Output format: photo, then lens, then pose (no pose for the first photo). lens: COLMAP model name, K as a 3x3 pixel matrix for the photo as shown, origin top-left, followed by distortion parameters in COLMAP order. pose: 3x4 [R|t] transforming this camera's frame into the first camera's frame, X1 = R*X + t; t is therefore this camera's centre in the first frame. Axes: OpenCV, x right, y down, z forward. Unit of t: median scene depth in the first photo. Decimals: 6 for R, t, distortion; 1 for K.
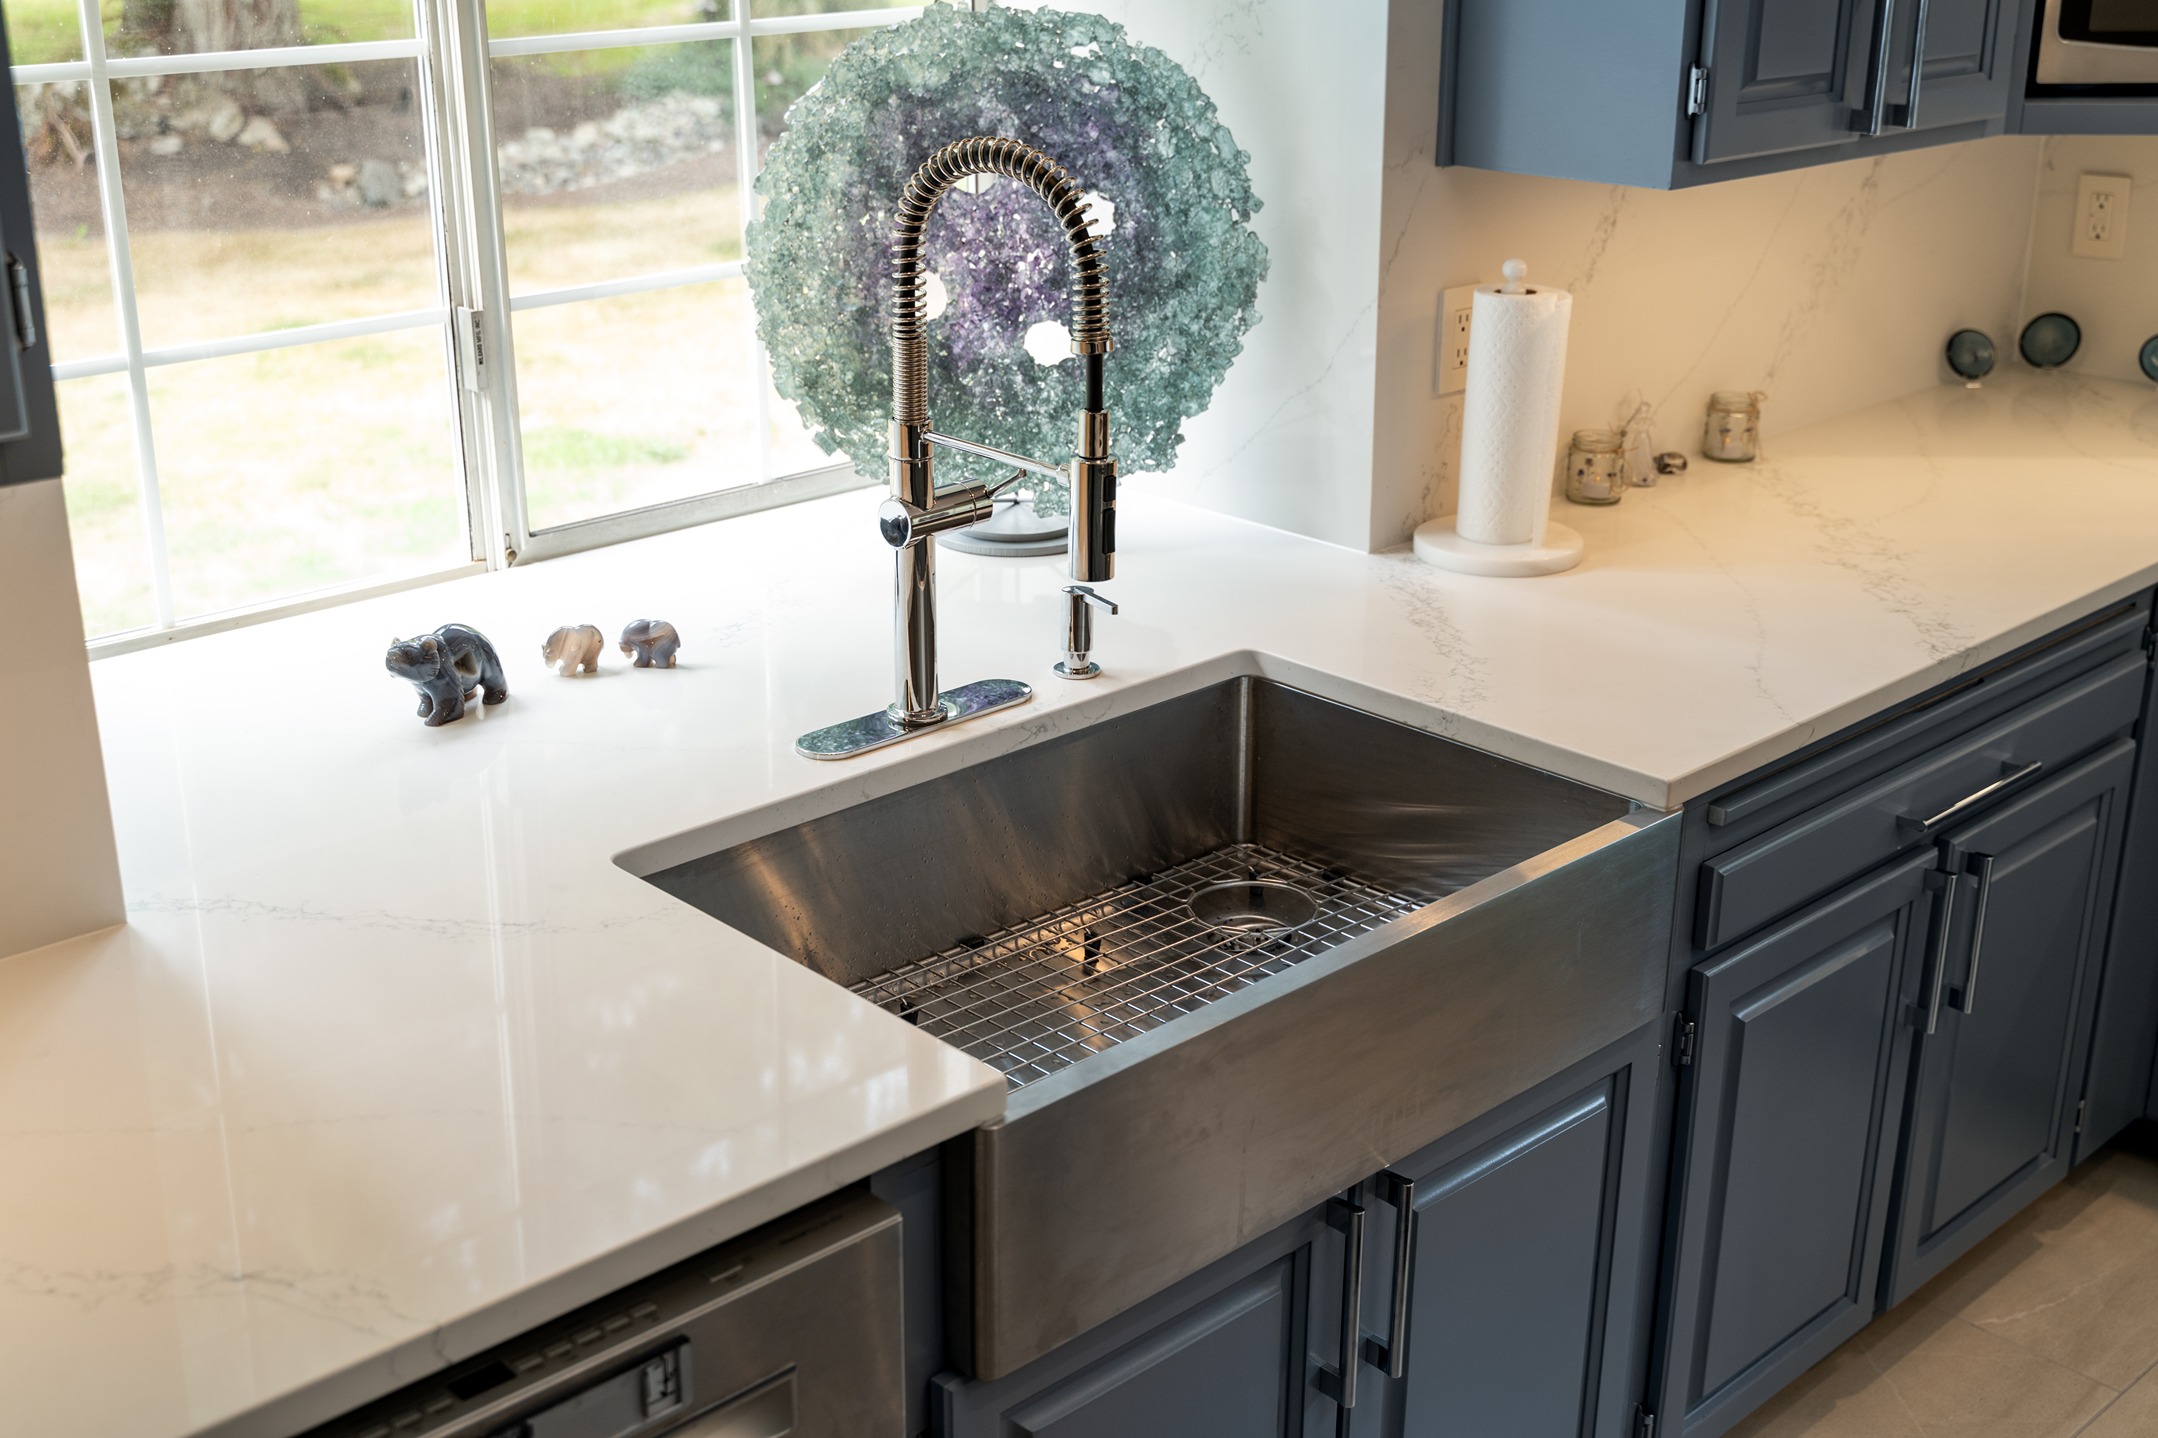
lens RADIAL K [[2461.4, 0, 1079.0], [0, 2461.4, 719.0], [0, 0, 1]] dist [-0.010385, -0.002790]
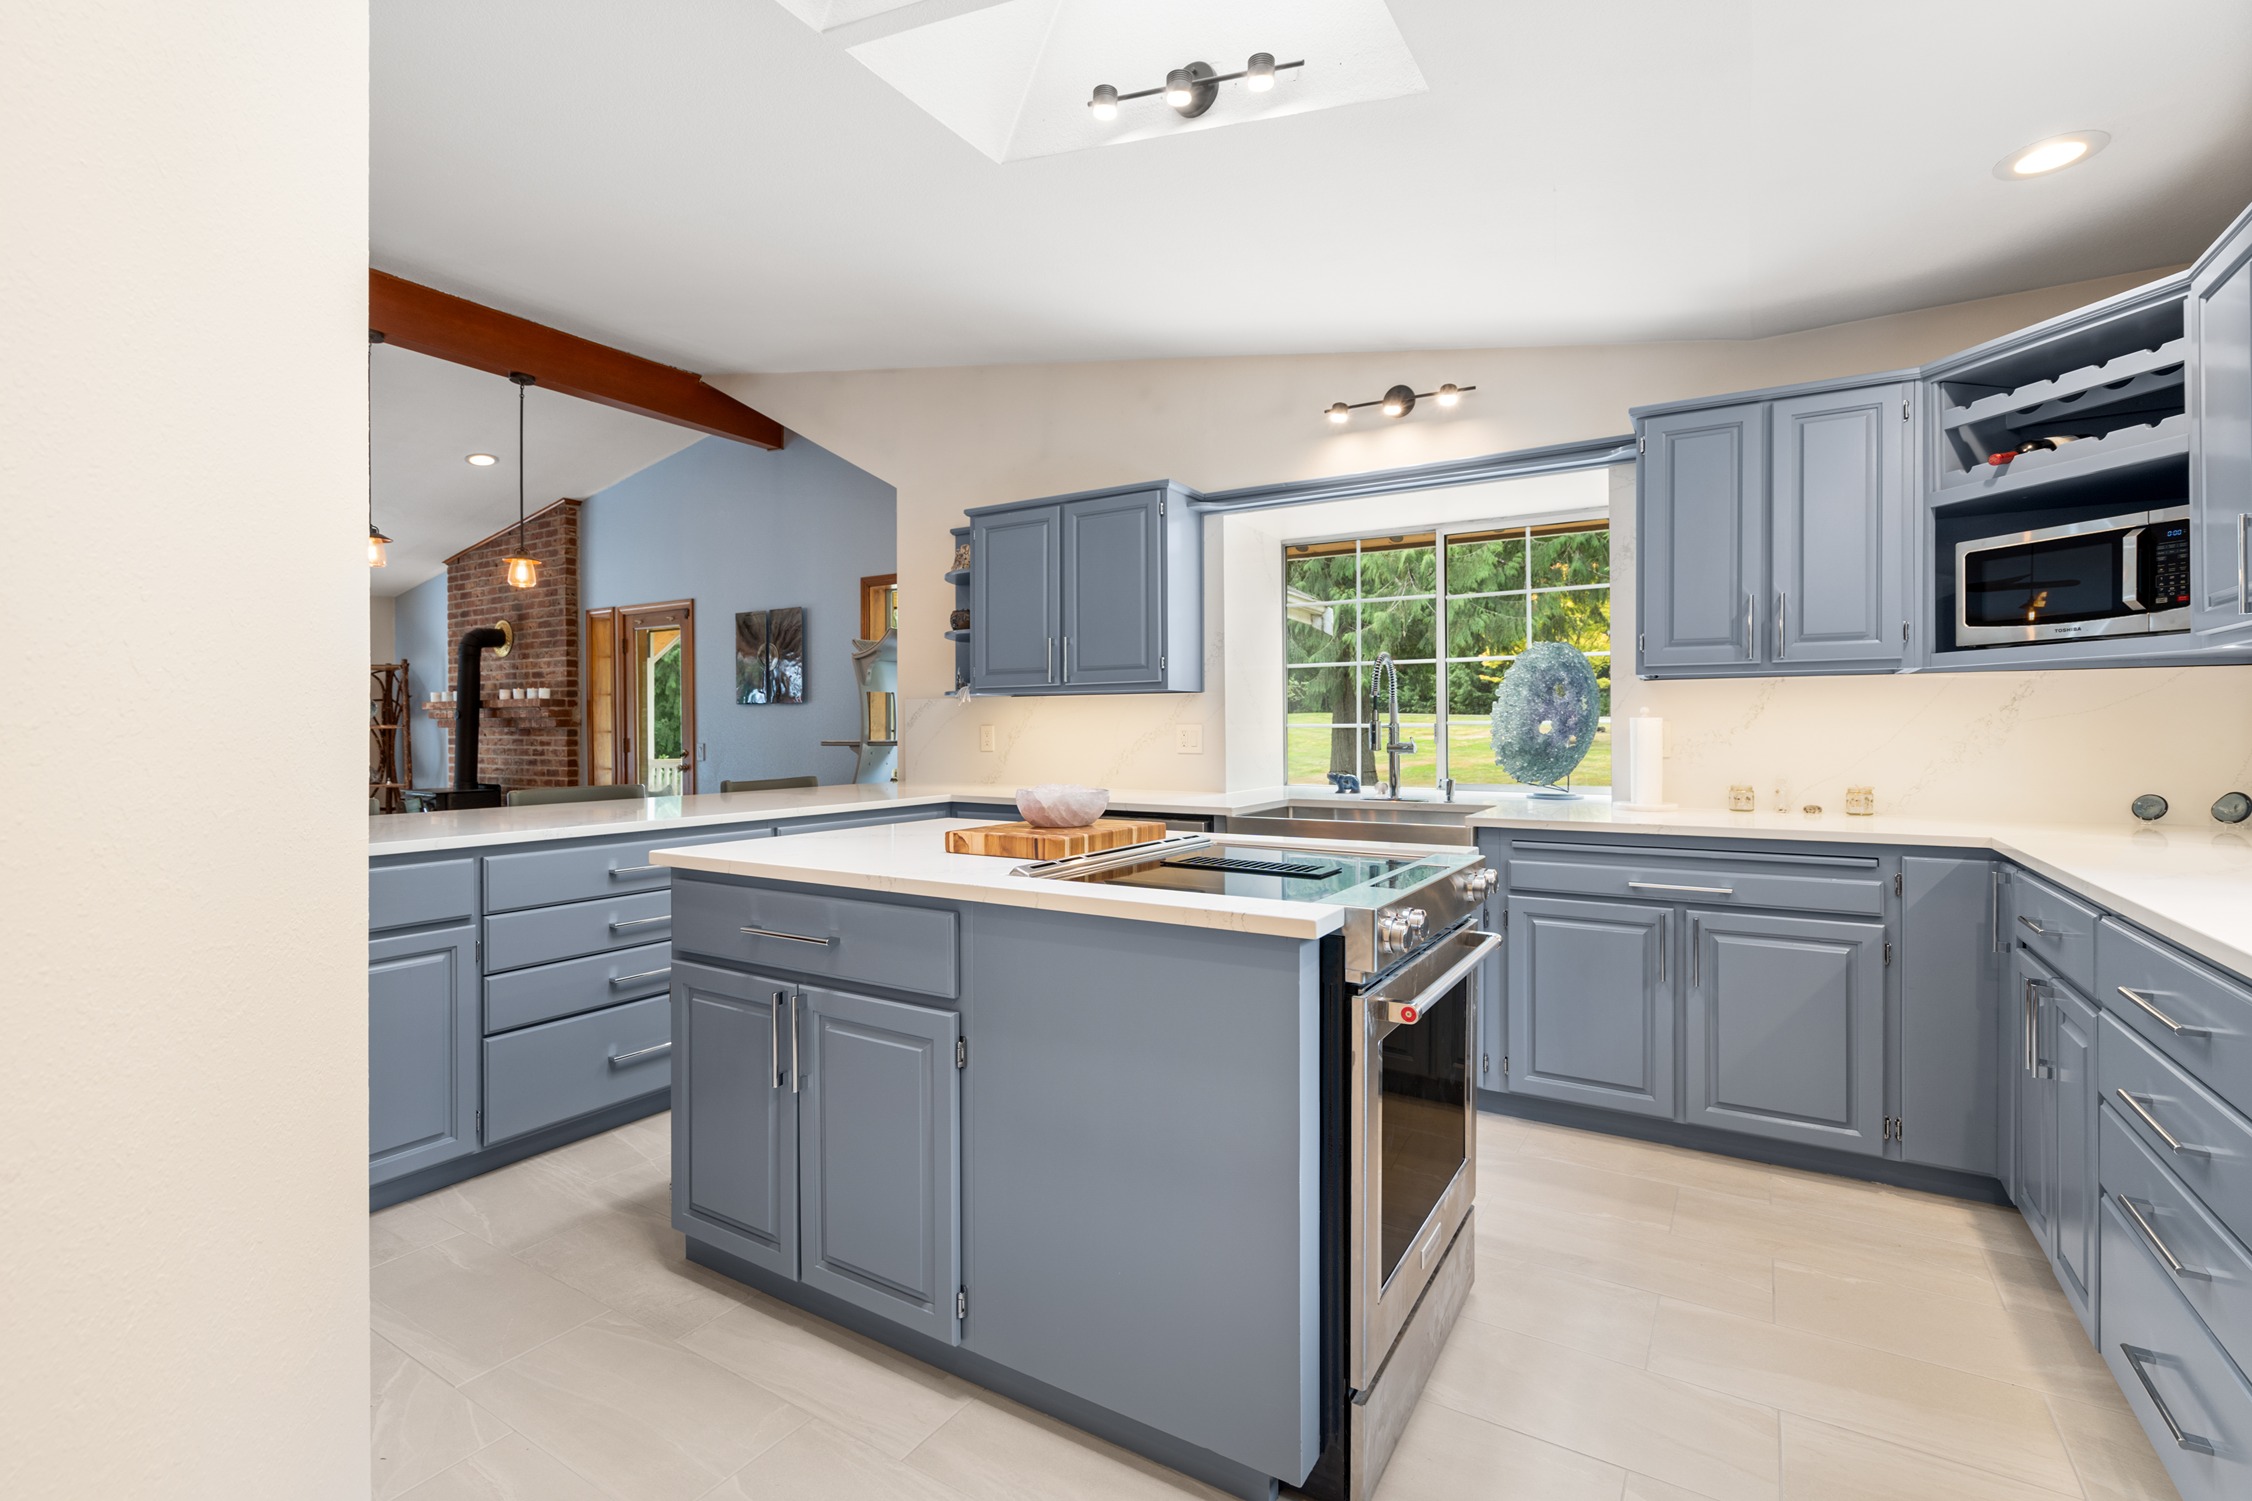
lens RADIAL K [[1009.0, 0, 1126.0], [0, 1009.0, 750.5], [0, 0, 1]] dist [0.001306, 0.000139]
pose [[0.264346, 0.019611, -0.964229, 1.186305], [-0.327491, 0.942212, -0.070619, 0.155202], [0.907123, 0.334444, 0.255492, 0.127478]]
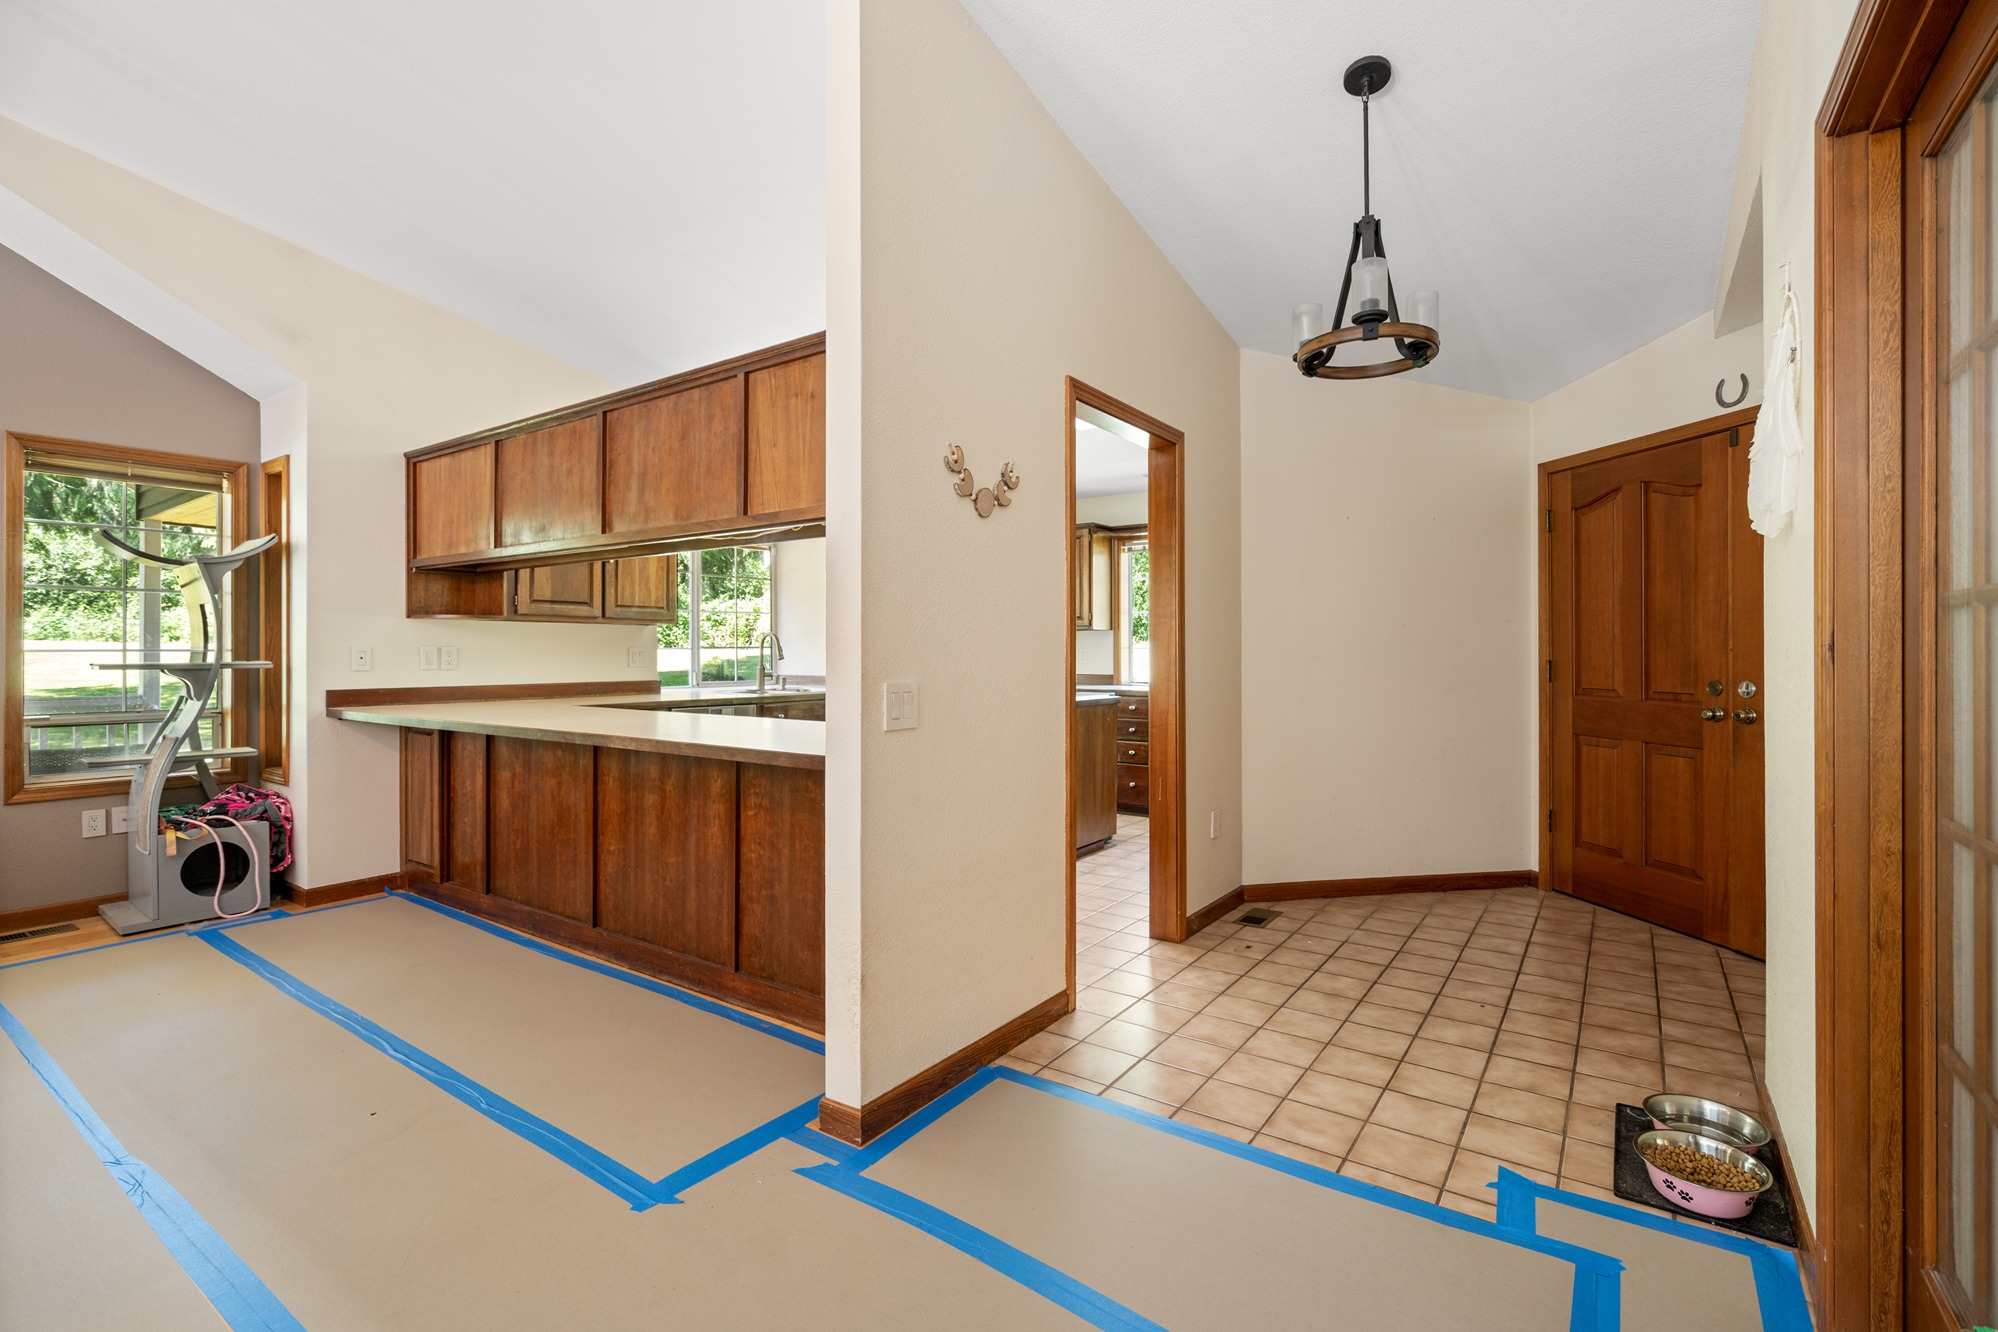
lens RADIAL K [[905.2, 0, 1001.1], [0, 905.2, 649.3], [0, 0, 1]] dist [-0.000291, 0.000177]
pose [[0.978312, -0.001773, 0.207129, 0.064551], [0.074399, 0.936241, -0.343390, 0.735853], [-0.193314, 0.351353, 0.916068, -1.412069]]
